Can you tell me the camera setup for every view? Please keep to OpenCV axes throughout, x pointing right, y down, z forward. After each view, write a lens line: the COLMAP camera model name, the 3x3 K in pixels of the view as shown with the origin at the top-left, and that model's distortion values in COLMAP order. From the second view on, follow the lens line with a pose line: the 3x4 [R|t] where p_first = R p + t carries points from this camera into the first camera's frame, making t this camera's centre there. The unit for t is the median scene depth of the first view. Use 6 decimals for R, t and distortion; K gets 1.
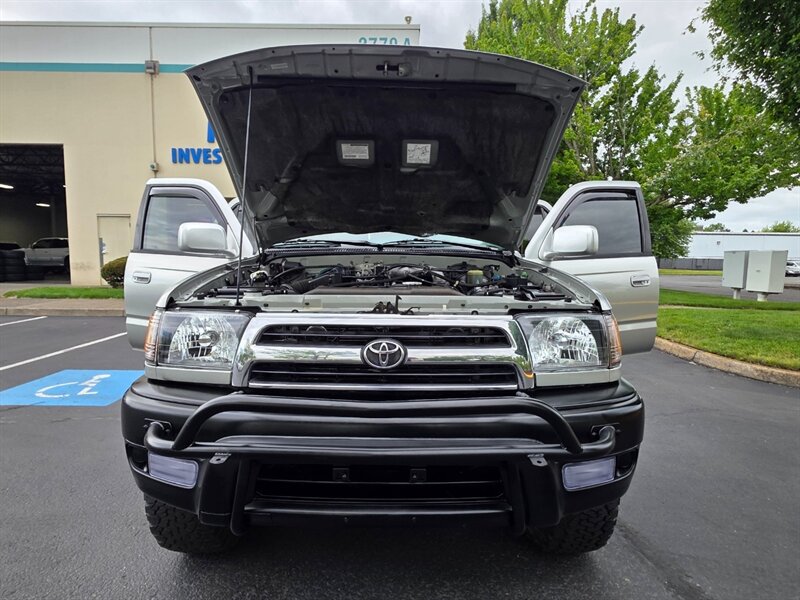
lens RADIAL K [[460.9, 0, 400.0], [0, 460.9, 300.0], [0, 0, 1]] dist [0.000738, 0.000508]
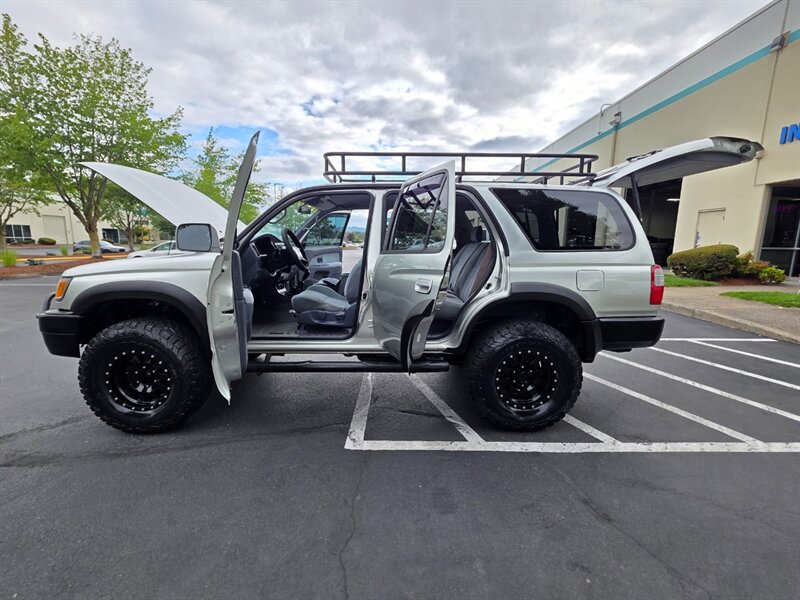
lens RADIAL K [[353.8, 0, 401.0], [0, 353.8, 303.8], [0, 0, 1]] dist [0.000776, 0.000258]
pose [[0.018833, 0.161036, -0.986769, 1.347017], [-0.097581, 0.982528, 0.158482, -0.168602], [0.995049, 0.093305, 0.034218, 1.606926]]
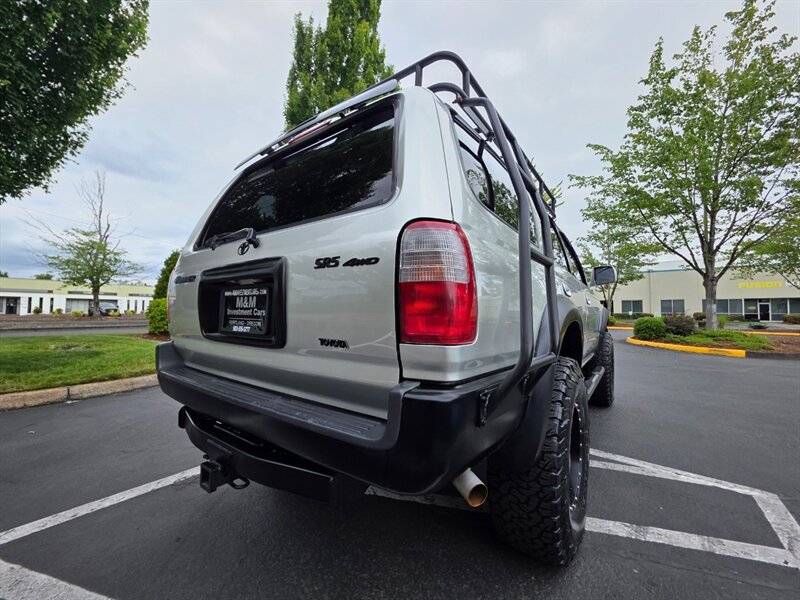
lens RADIAL K [[318.1, 0, 400.0], [0, 318.1, 297.8], [0, 0, 1]] dist [0.001224, 0.000184]
pose [[-0.804178, 0.009074, 0.594320, -0.510210], [0.032919, 0.999029, 0.029290, -0.129811], [-0.593477, 0.043119, -0.803695, 2.691052]]
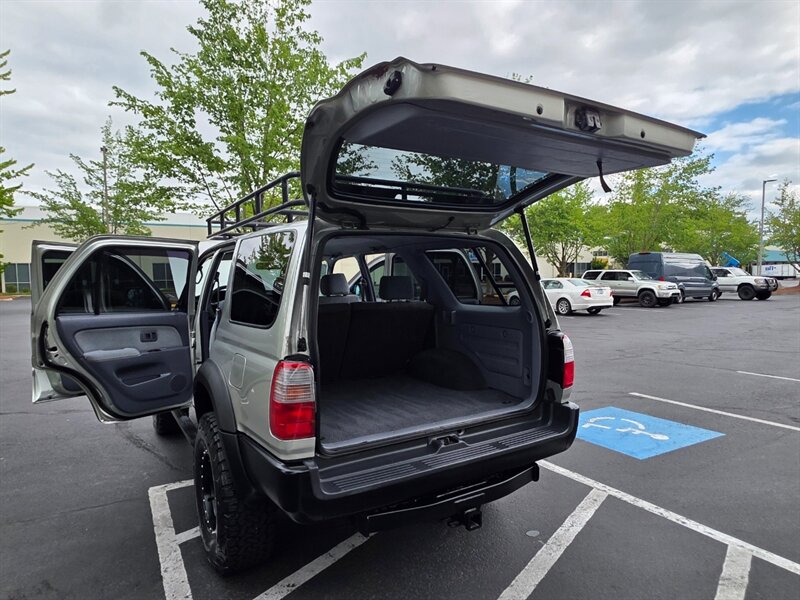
lens RADIAL K [[494.0, 0, 402.3], [0, 494.0, 307.7], [0, 0, 1]] dist [-0.000275, 0.000378]
pose [[-0.851702, 0.035816, -0.522801, 0.537401], [-0.039798, 0.990359, 0.132684, -0.385567], [0.522513, 0.133813, -0.842065, 3.153455]]
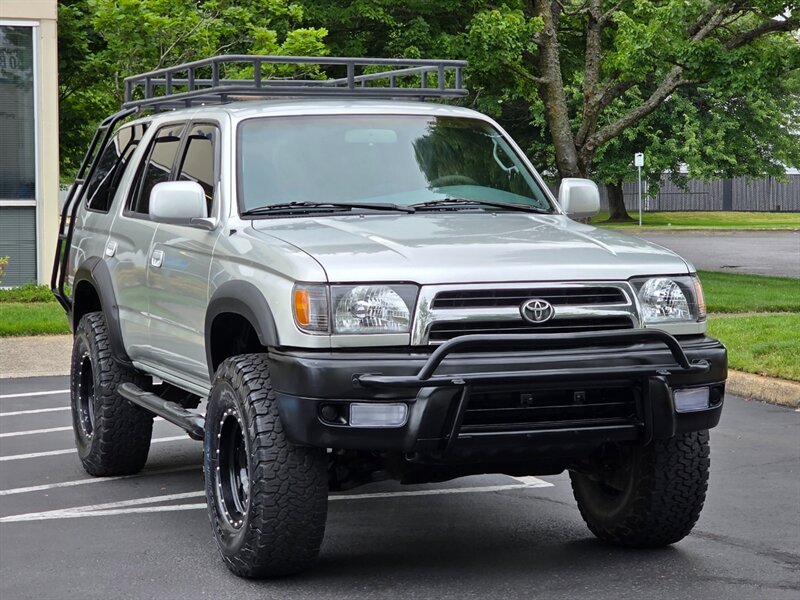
lens RADIAL K [[1957.2, 0, 396.7], [0, 1957.2, 234.7], [0, 0, 1]] dist [-0.684024, 10.643955]
pose [[0.942372, -0.023712, 0.333725, -1.168363], [0.044307, 0.997545, -0.054235, 0.099621], [-0.331619, 0.065896, 0.941109, -2.078631]]
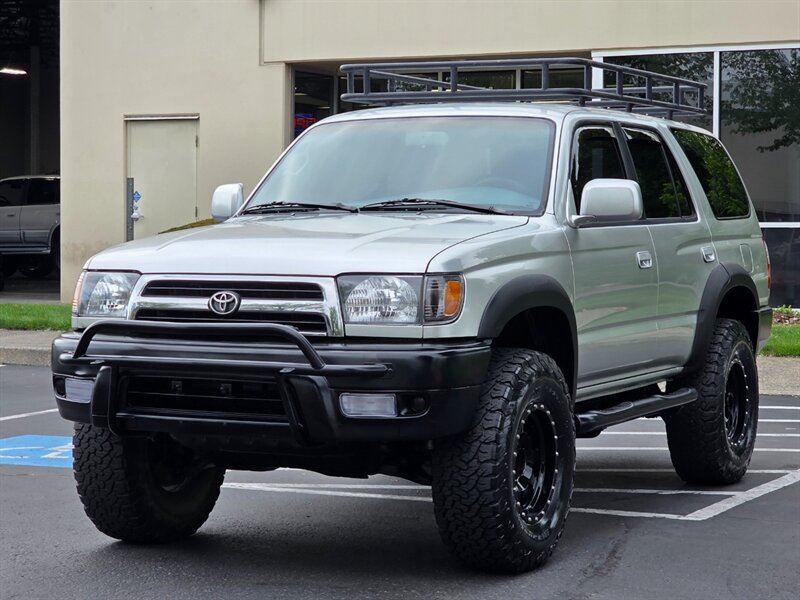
lens RADIAL K [[1957.2, 0, 396.7], [0, 1957.2, 234.7], [0, 0, 1]] dist [-0.684024, 10.643955]
pose [[0.897517, -0.006107, -0.440939, 1.494850], [-0.032223, 0.996323, -0.079388, 0.186285], [0.439802, 0.085461, 0.894019, -1.936533]]
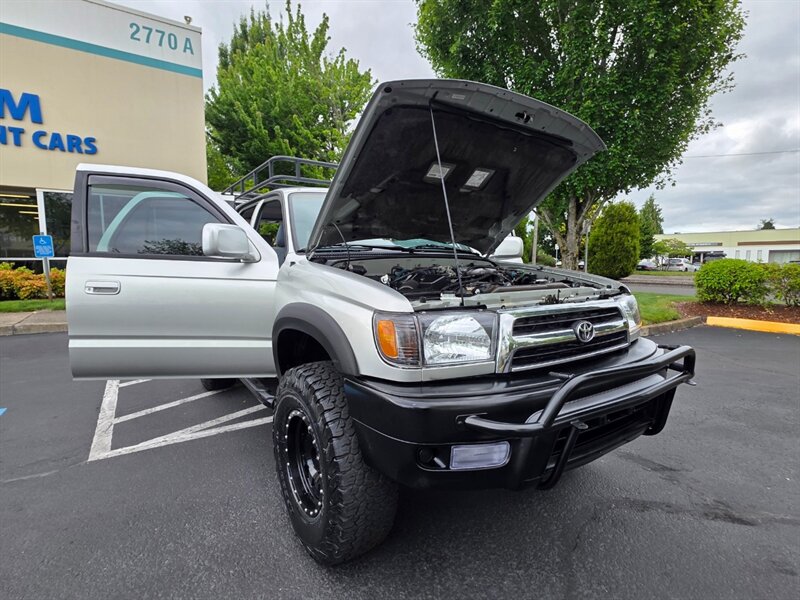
lens RADIAL K [[401.5, 0, 401.4], [0, 401.5, 295.1], [0, 0, 1]] dist [-0.000695, 0.000700]
pose [[0.833150, -0.057542, 0.550045, -0.643423], [0.055503, 0.998251, 0.020361, -0.026365], [-0.550255, 0.013565, 0.834887, 0.163836]]
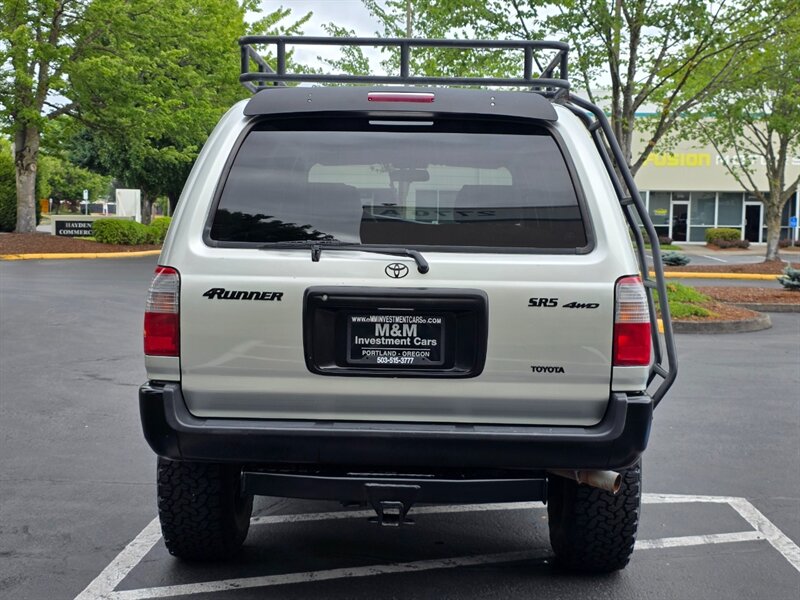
lens RADIAL K [[1090.5, 0, 400.0], [0, 1090.5, 300.0], [0, 0, 1]] dist [0.207508, -0.705686]
pose [[-0.999271, -0.028285, 0.025654, -0.079263], [-0.023914, 0.987301, 0.157050, -0.387145], [-0.029770, 0.156322, -0.987257, 3.884124]]
